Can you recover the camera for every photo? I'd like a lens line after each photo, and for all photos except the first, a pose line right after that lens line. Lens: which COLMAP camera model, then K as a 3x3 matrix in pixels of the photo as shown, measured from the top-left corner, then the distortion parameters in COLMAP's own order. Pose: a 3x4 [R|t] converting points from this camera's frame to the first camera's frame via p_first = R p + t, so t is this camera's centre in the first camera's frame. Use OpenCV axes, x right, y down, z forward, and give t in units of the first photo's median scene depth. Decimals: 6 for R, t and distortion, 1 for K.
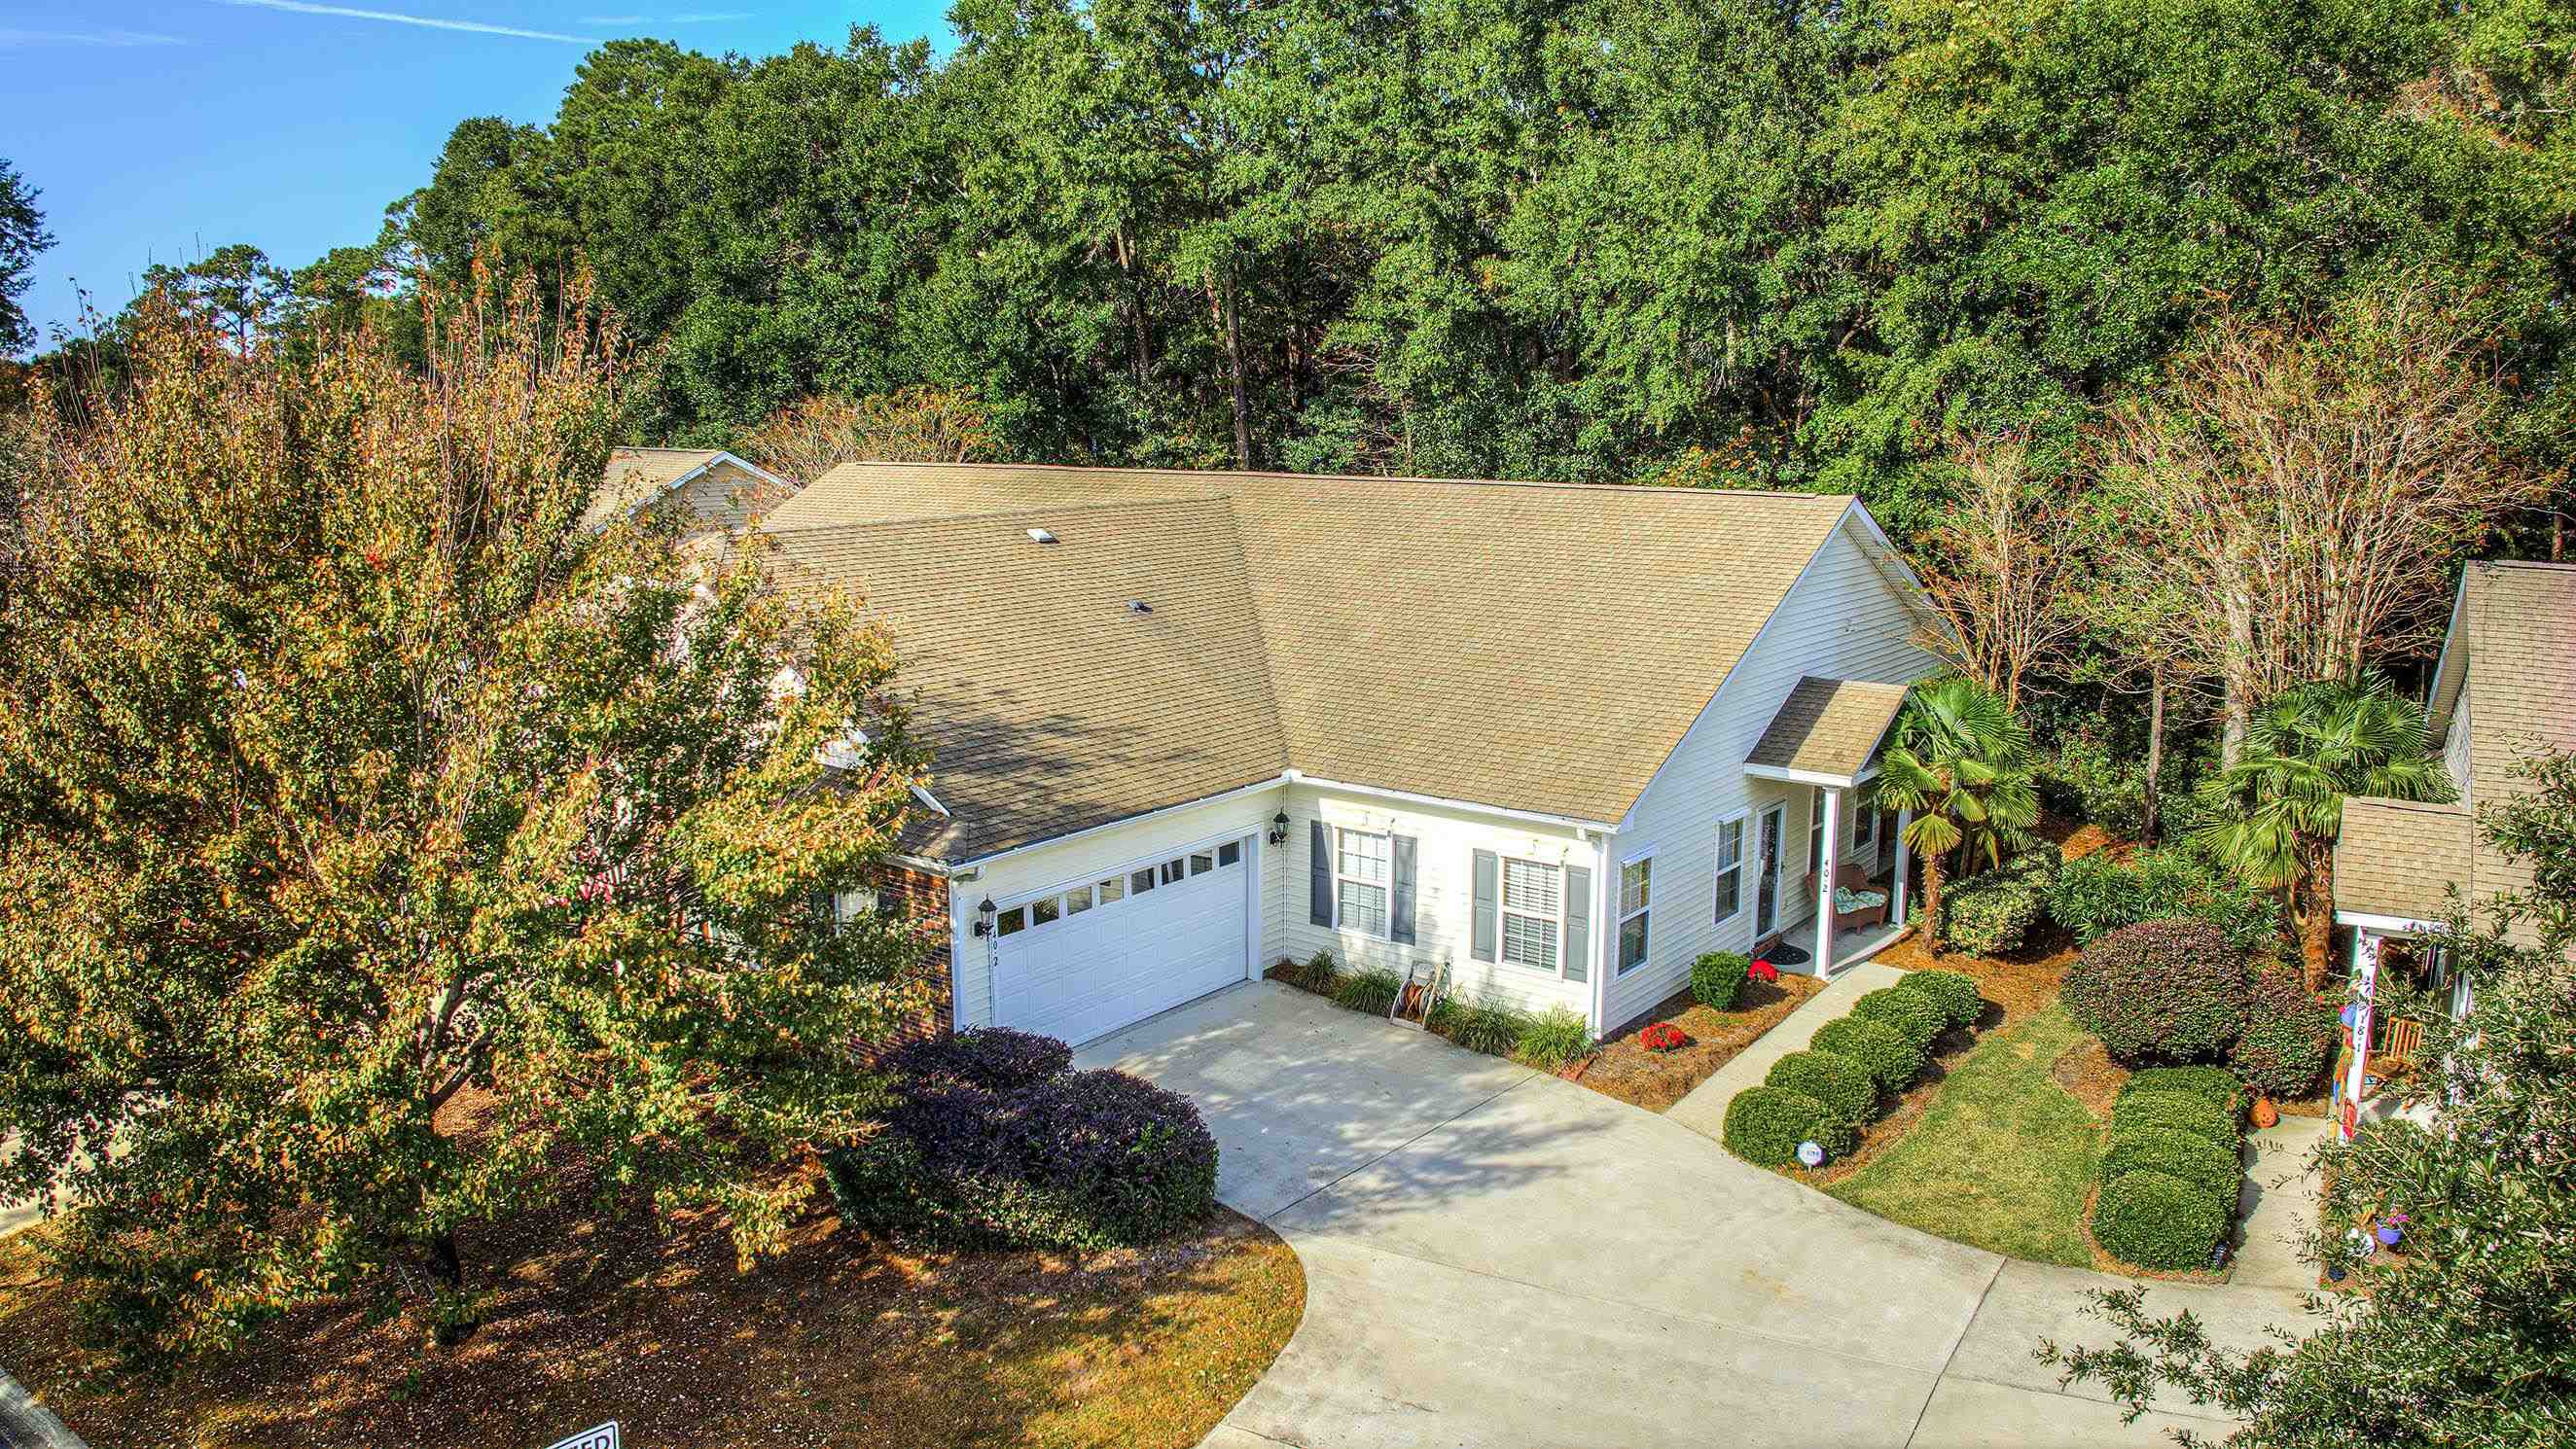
lens RADIAL K [[1796.5, 0, 1288.0], [0, 1796.5, 724.5], [0, 0, 1]] dist [-0.096419, -0.000312]
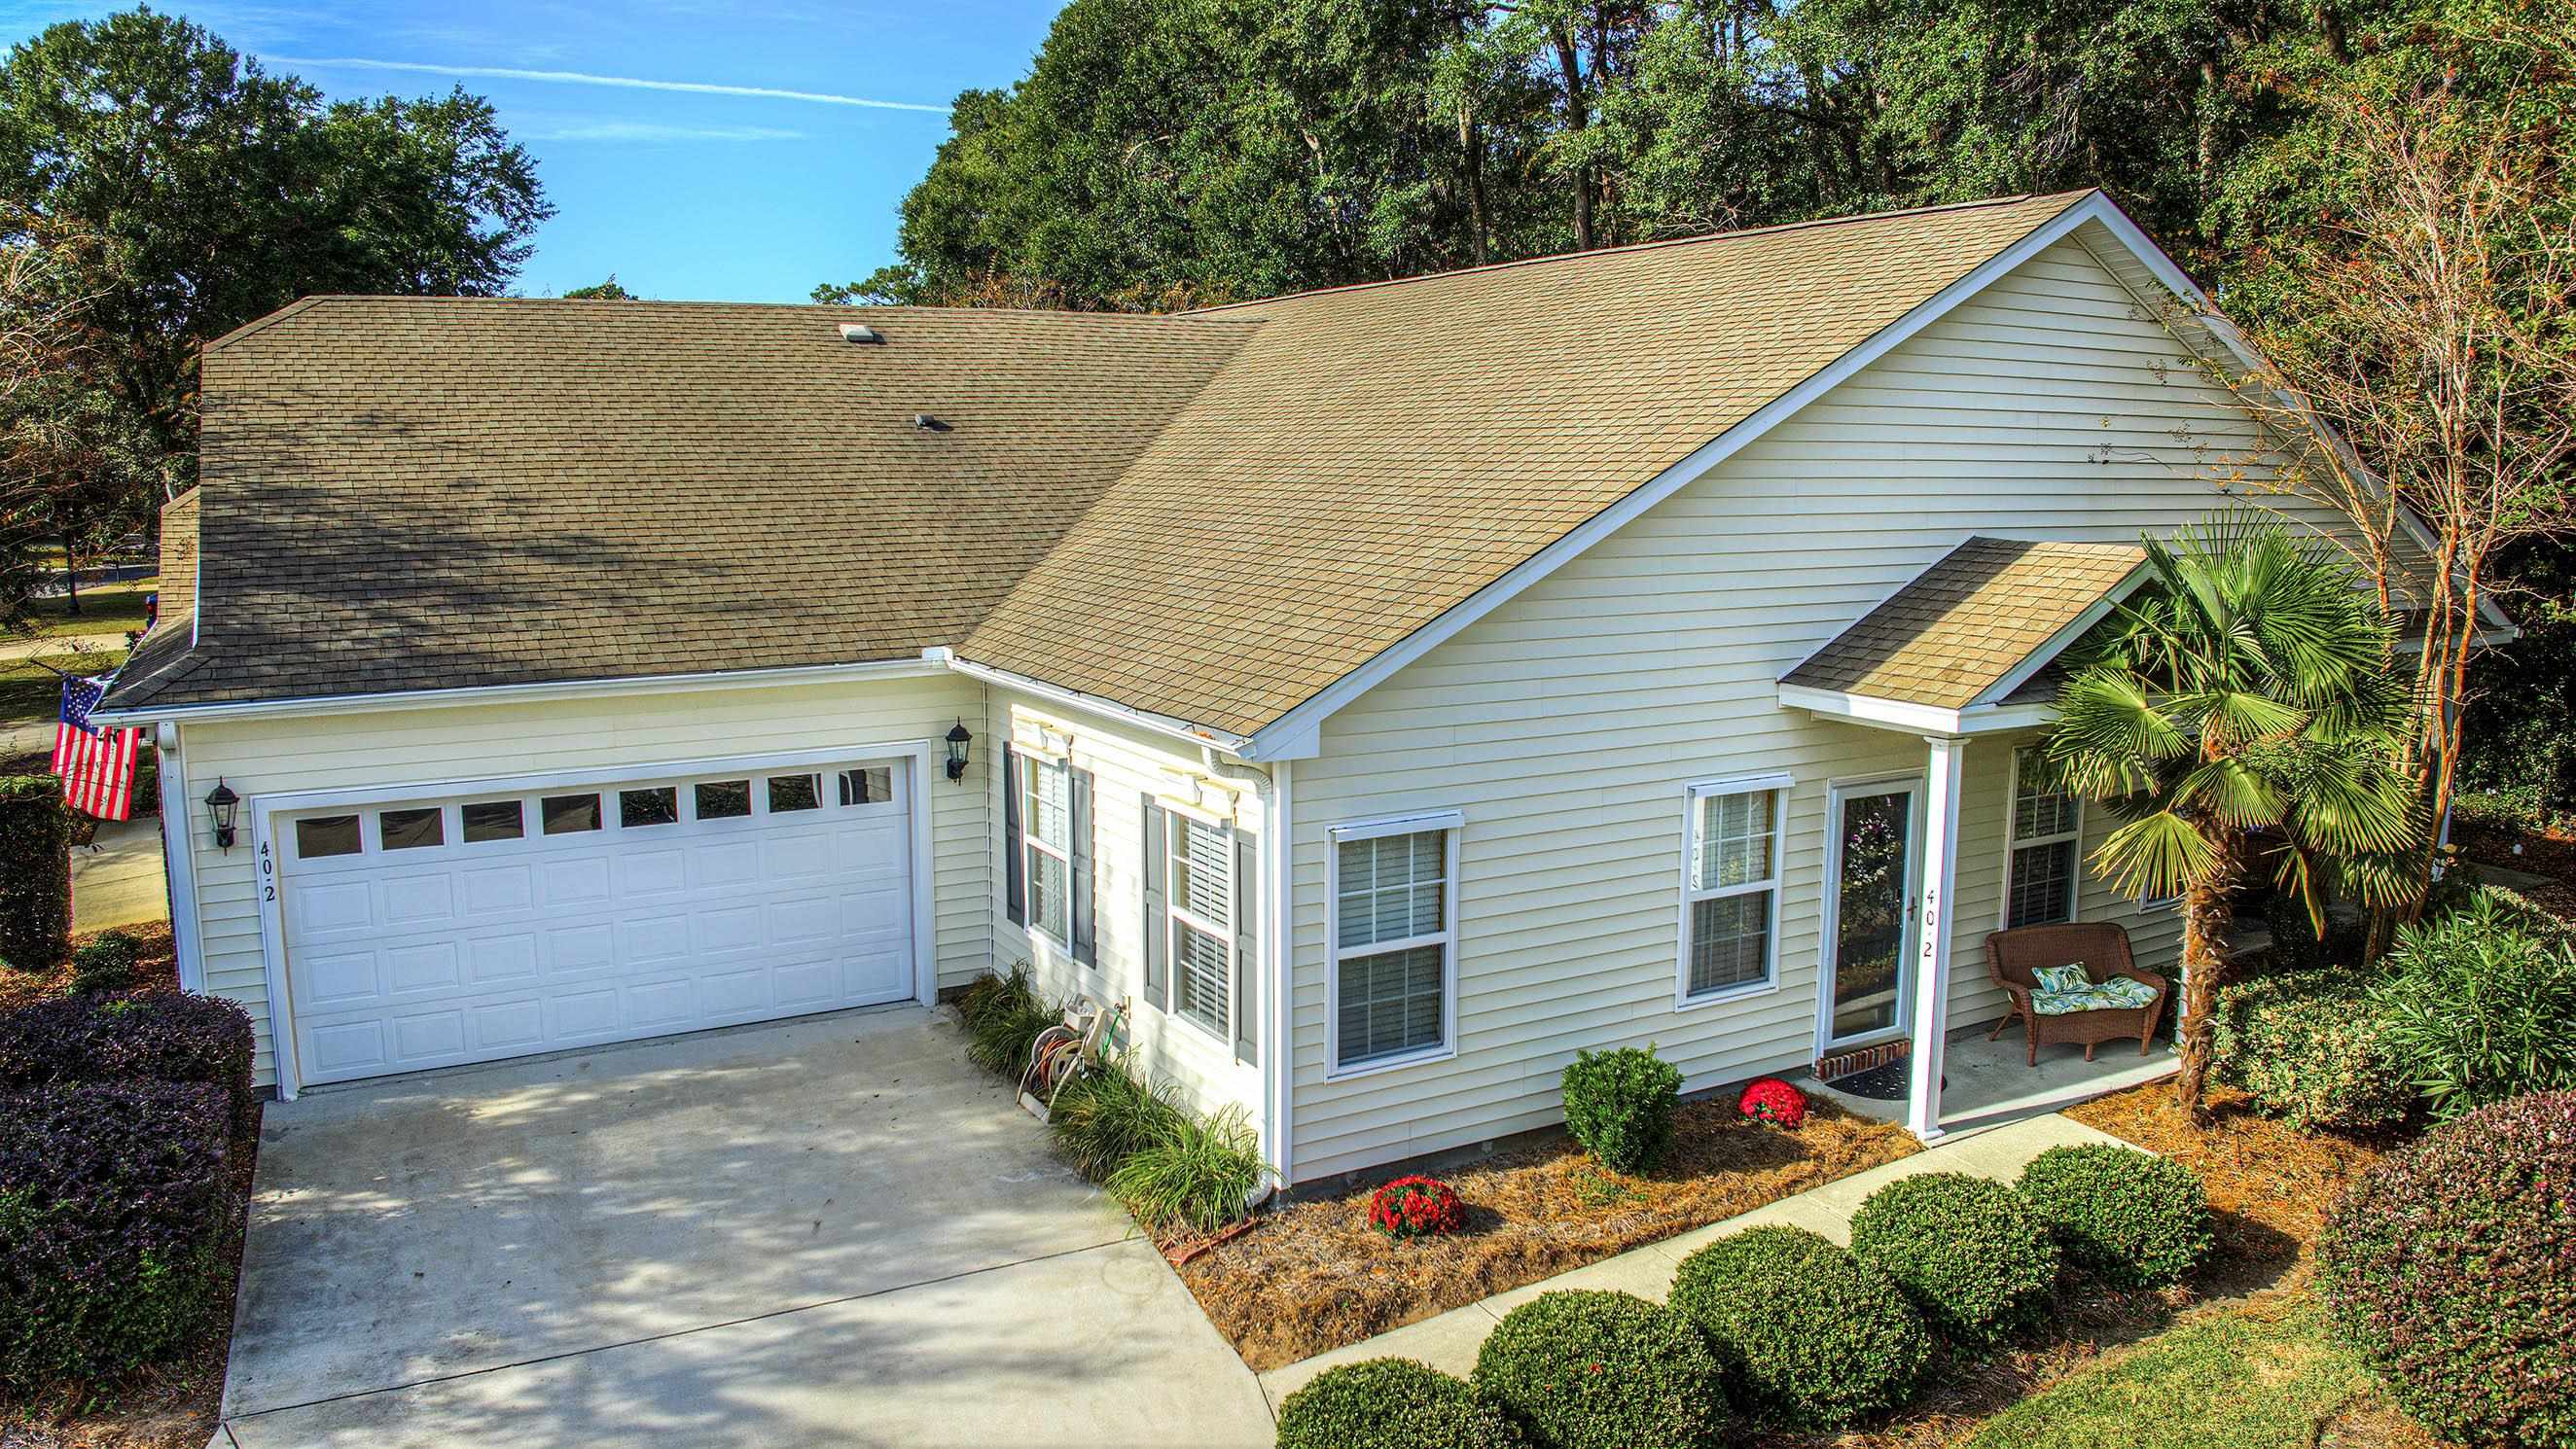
lens RADIAL K [[1819.9, 0, 1288.0], [0, 1819.9, 724.5], [0, 0, 1]] dist [-0.112396, 0.000948]
pose [[0.923699, 0.057047, -0.378847, 0.325808], [-0.069220, 0.997428, -0.018579, 0.052713], [0.376813, 0.043385, 0.925273, 0.487591]]
